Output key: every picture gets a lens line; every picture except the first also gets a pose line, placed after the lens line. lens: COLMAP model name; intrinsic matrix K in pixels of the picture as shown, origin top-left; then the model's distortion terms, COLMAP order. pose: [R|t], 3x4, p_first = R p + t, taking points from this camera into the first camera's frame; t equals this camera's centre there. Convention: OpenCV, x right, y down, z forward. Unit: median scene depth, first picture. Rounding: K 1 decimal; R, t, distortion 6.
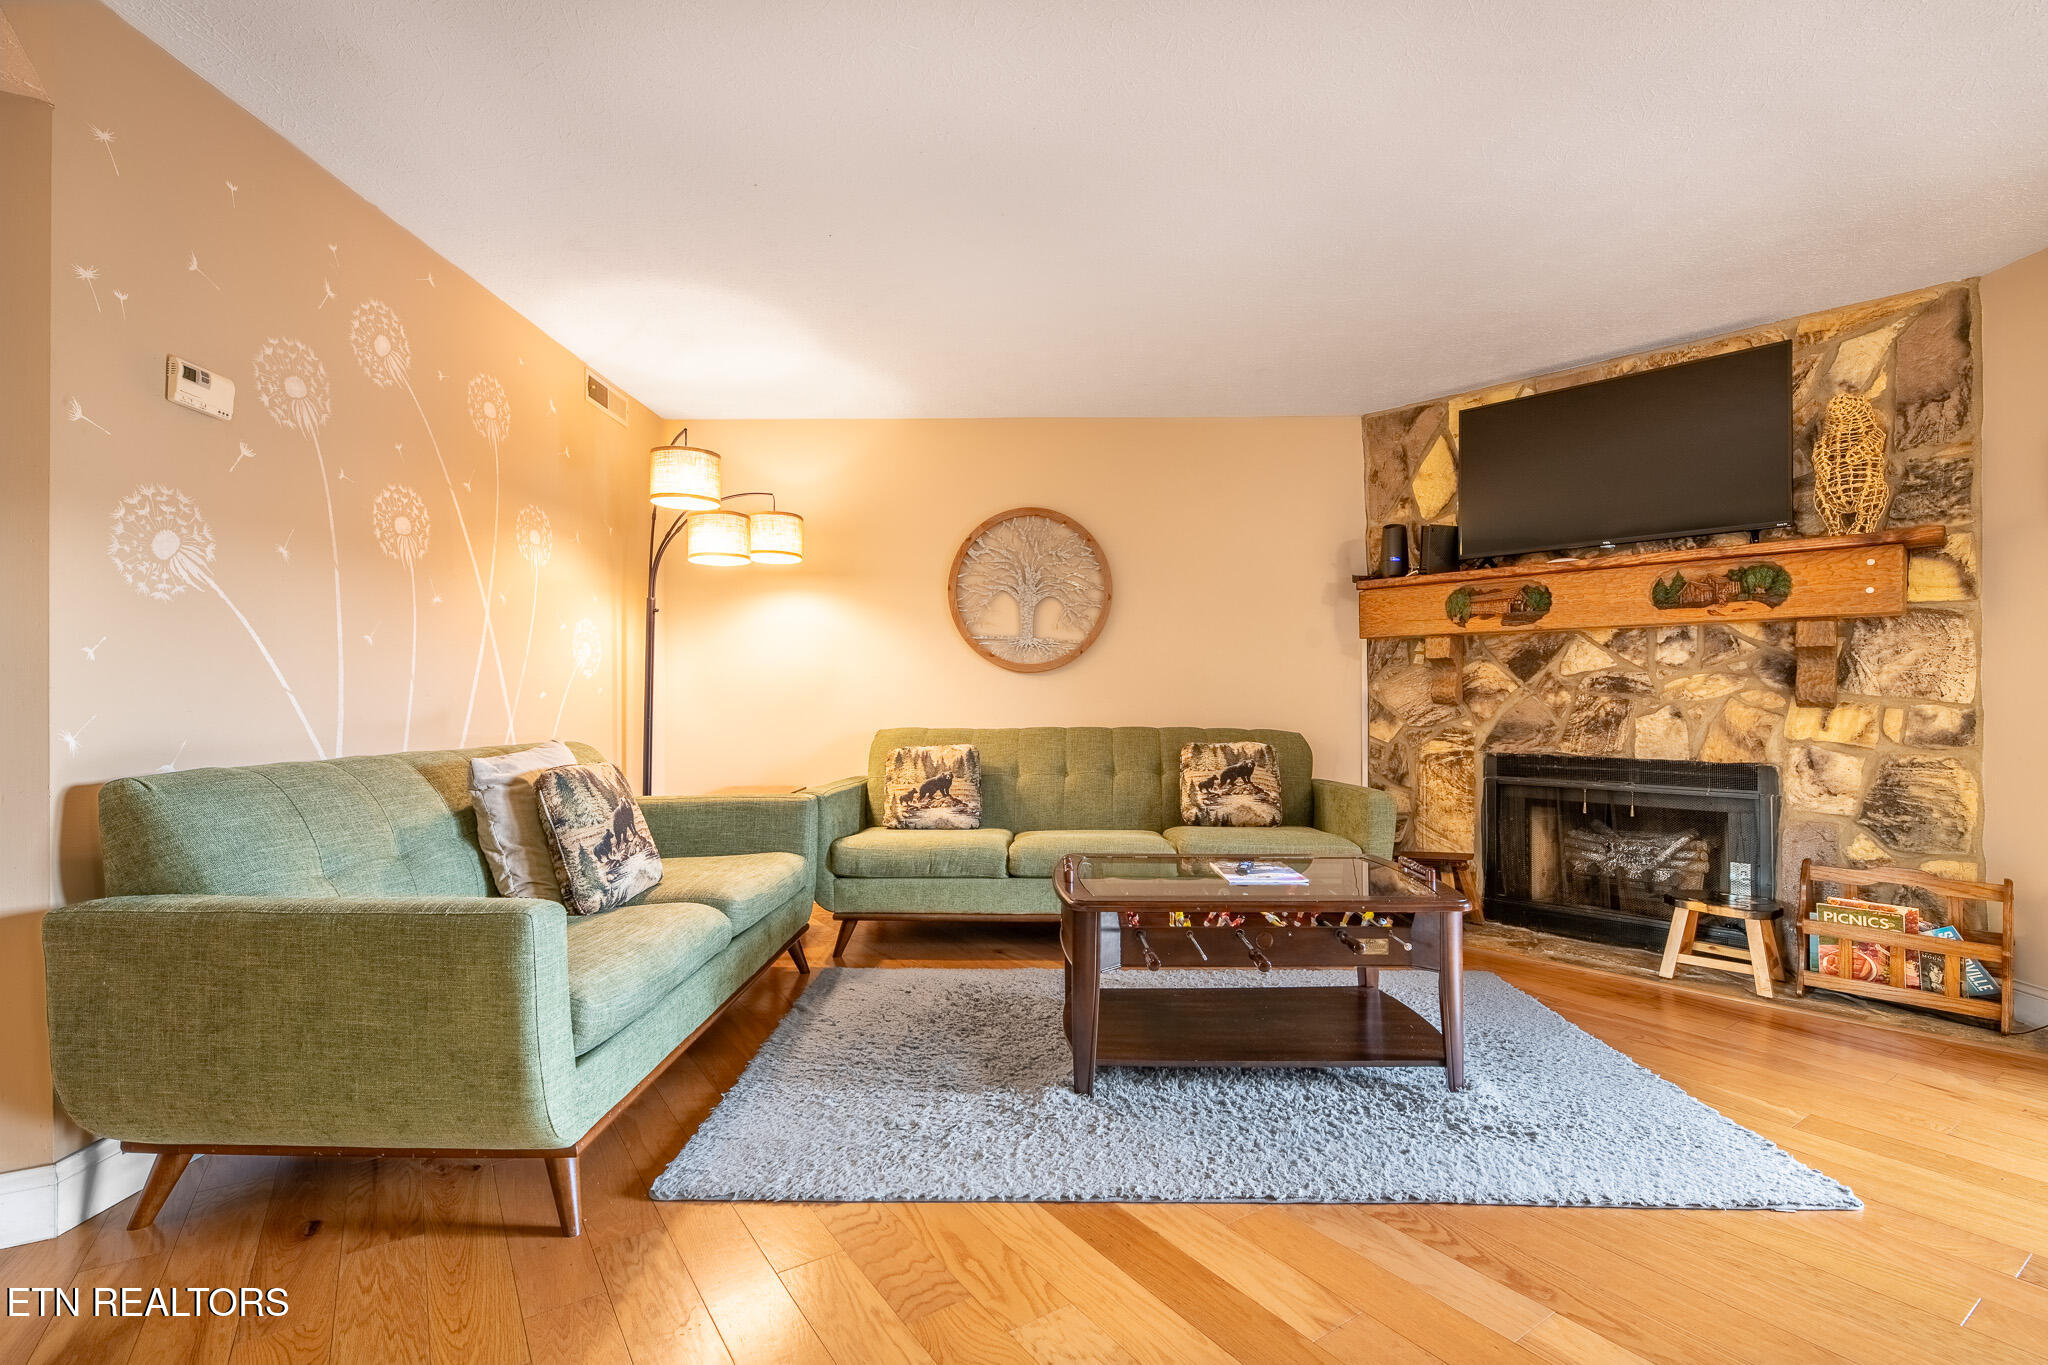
lens RADIAL K [[924.1, 0, 1024.4], [0, 924.1, 693.4], [0, 0, 1]] dist [-0.000514, -0.000616]
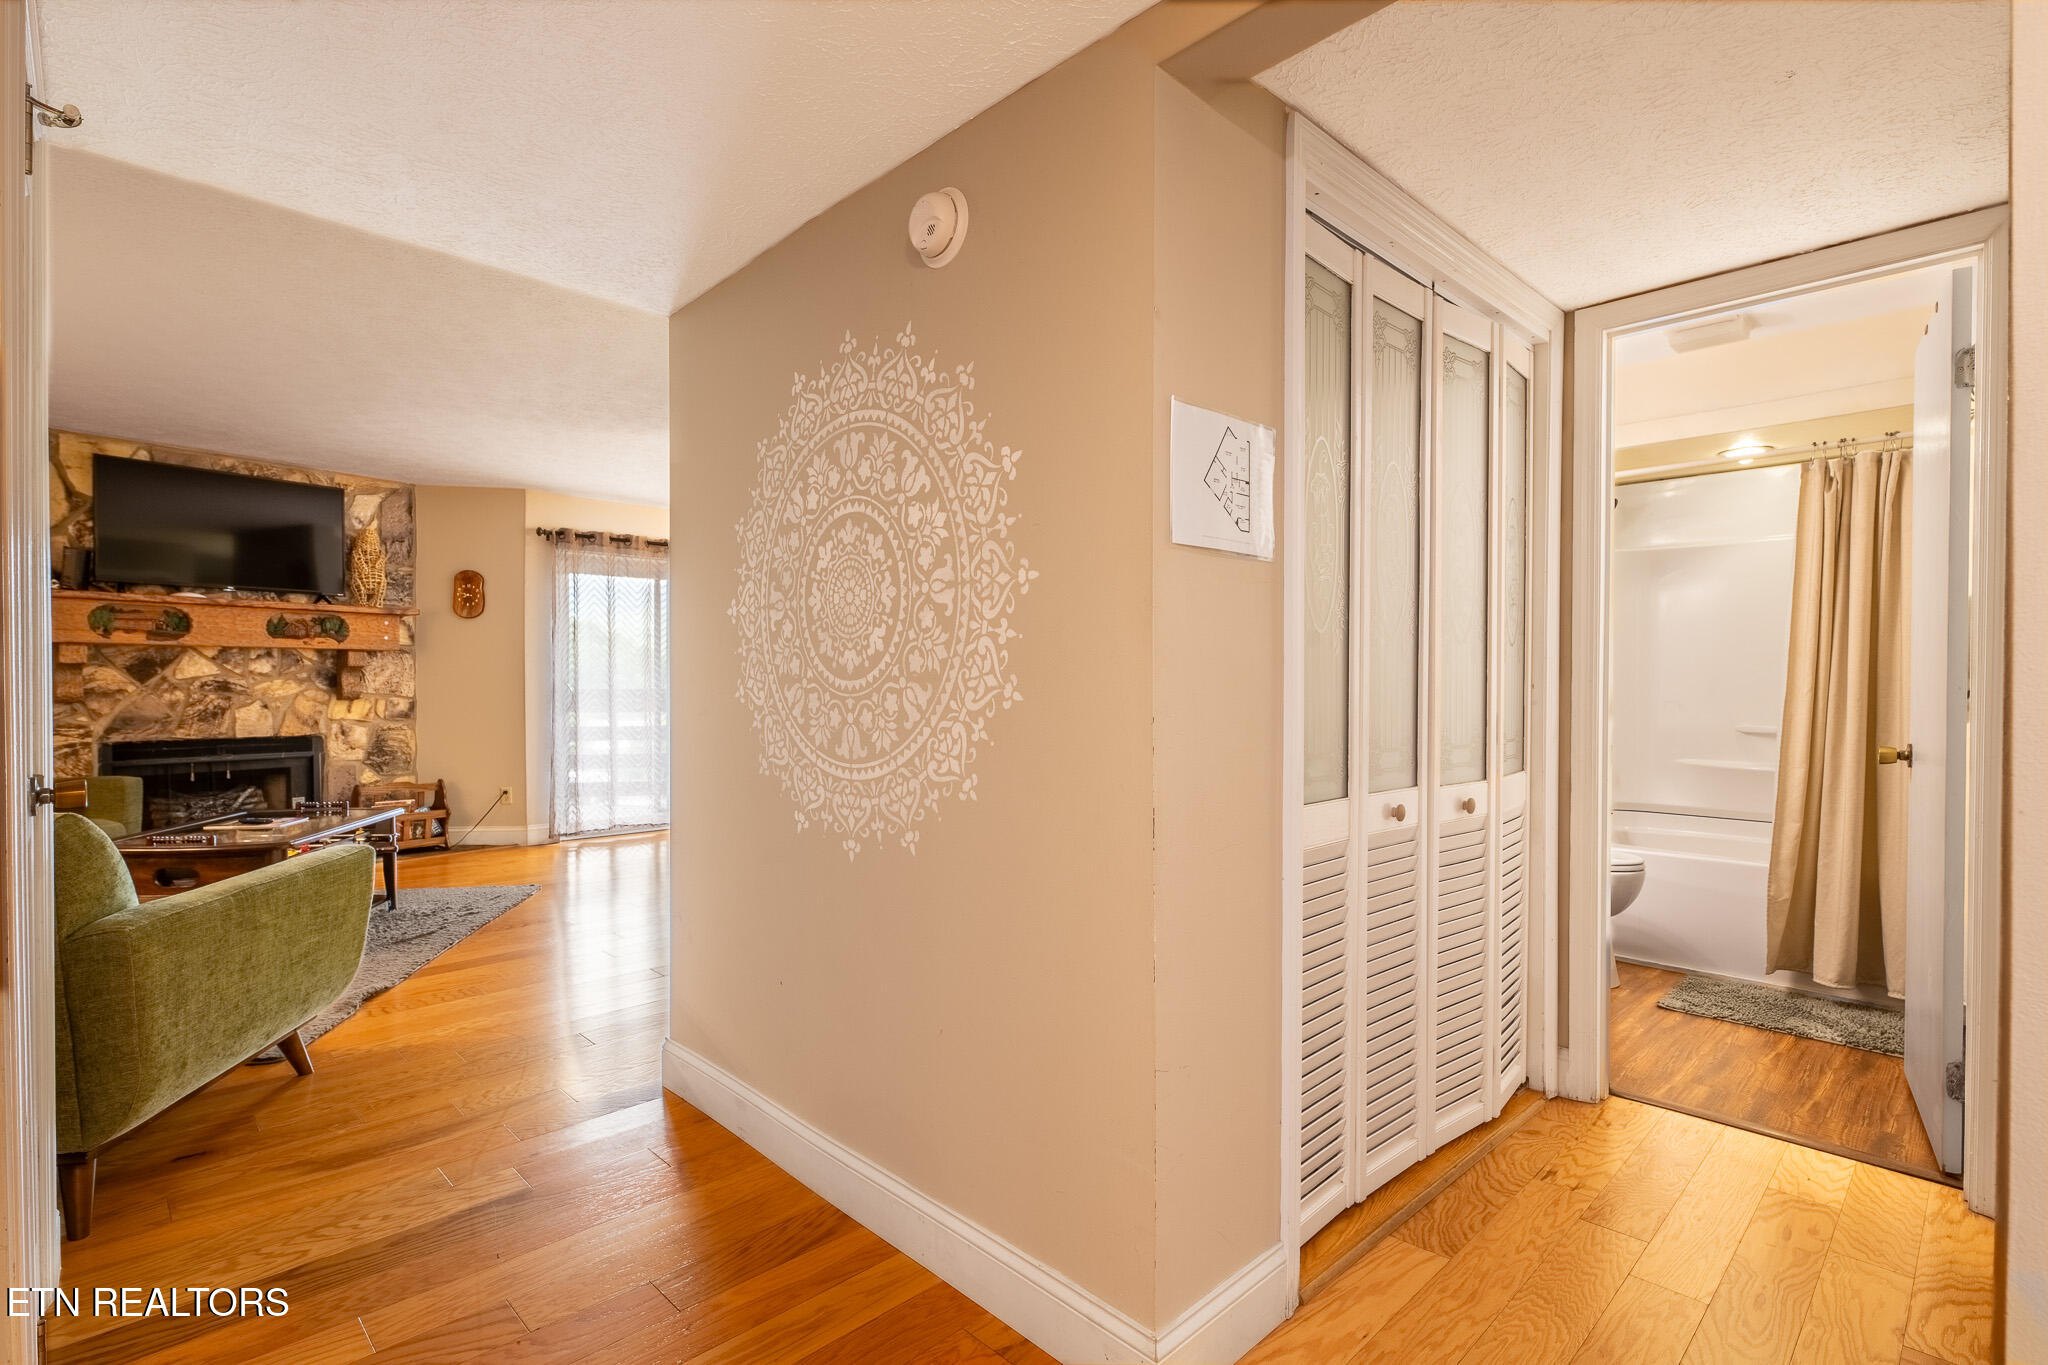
lens RADIAL K [[980.7, 0, 1028.6], [0, 980.7, 694.1], [0, 0, 1]] dist [0.001273, -0.000661]
pose [[-0.189707, -0.017022, 0.981693, -1.074445], [-0.010077, 0.999831, 0.015389, -0.033406], [-0.981789, -0.006973, -0.189846, 0.071832]]
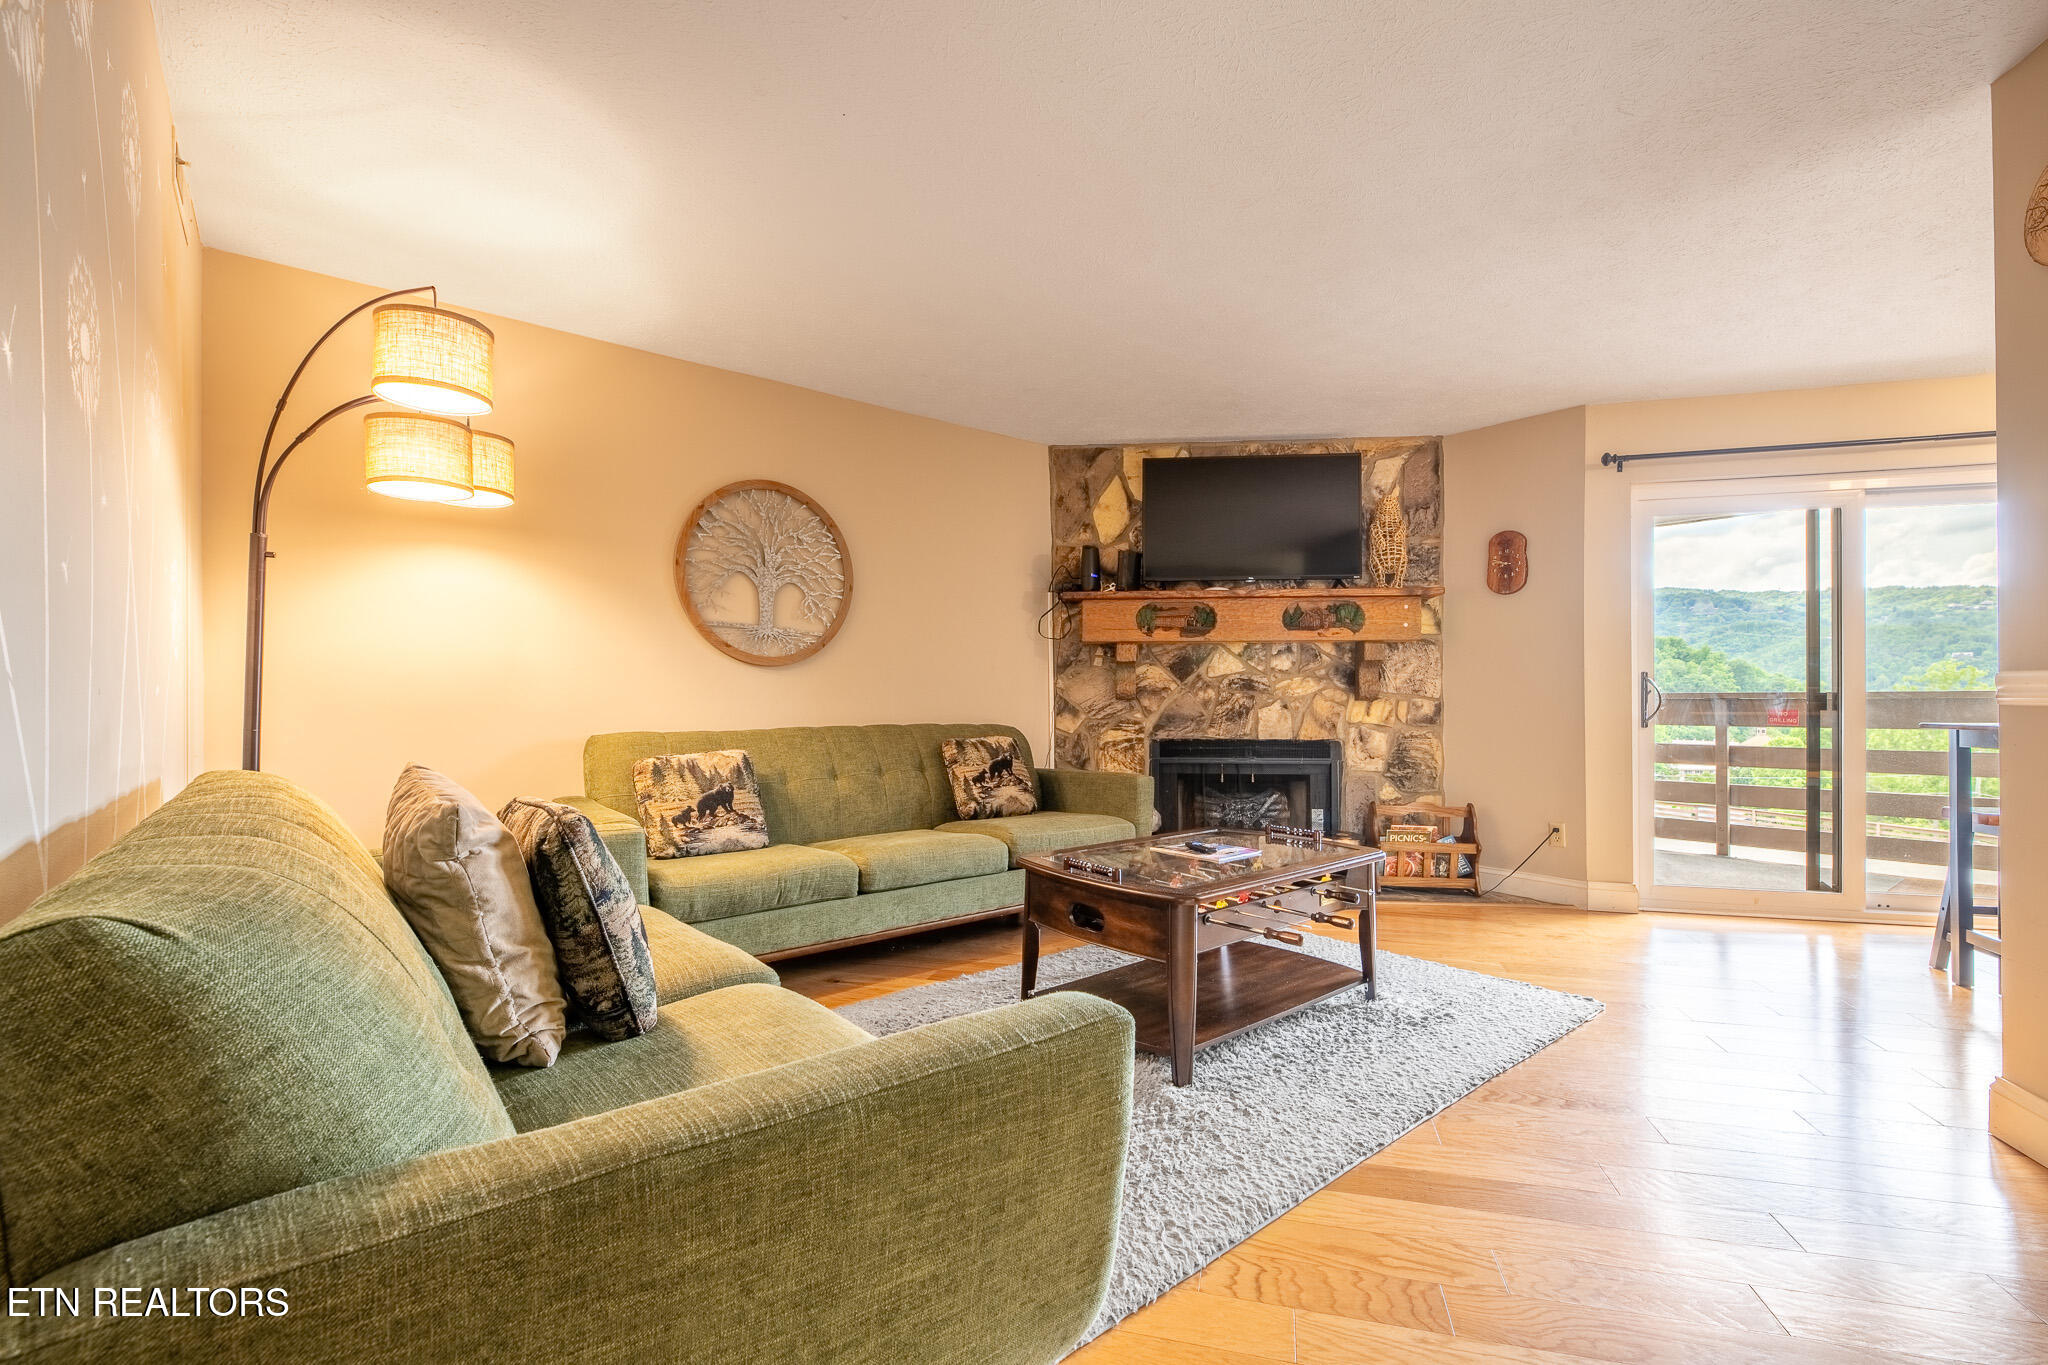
lens RADIAL K [[879.9, 0, 1025.8], [0, 879.9, 692.7], [0, 0, 1]] dist [0.002252, -0.002506]
pose [[0.760087, 0.000760, 0.649821, -0.434654], [-0.002305, 0.999996, 0.001527, 0.001190], [-0.649817, -0.002658, 0.760086, 0.237990]]
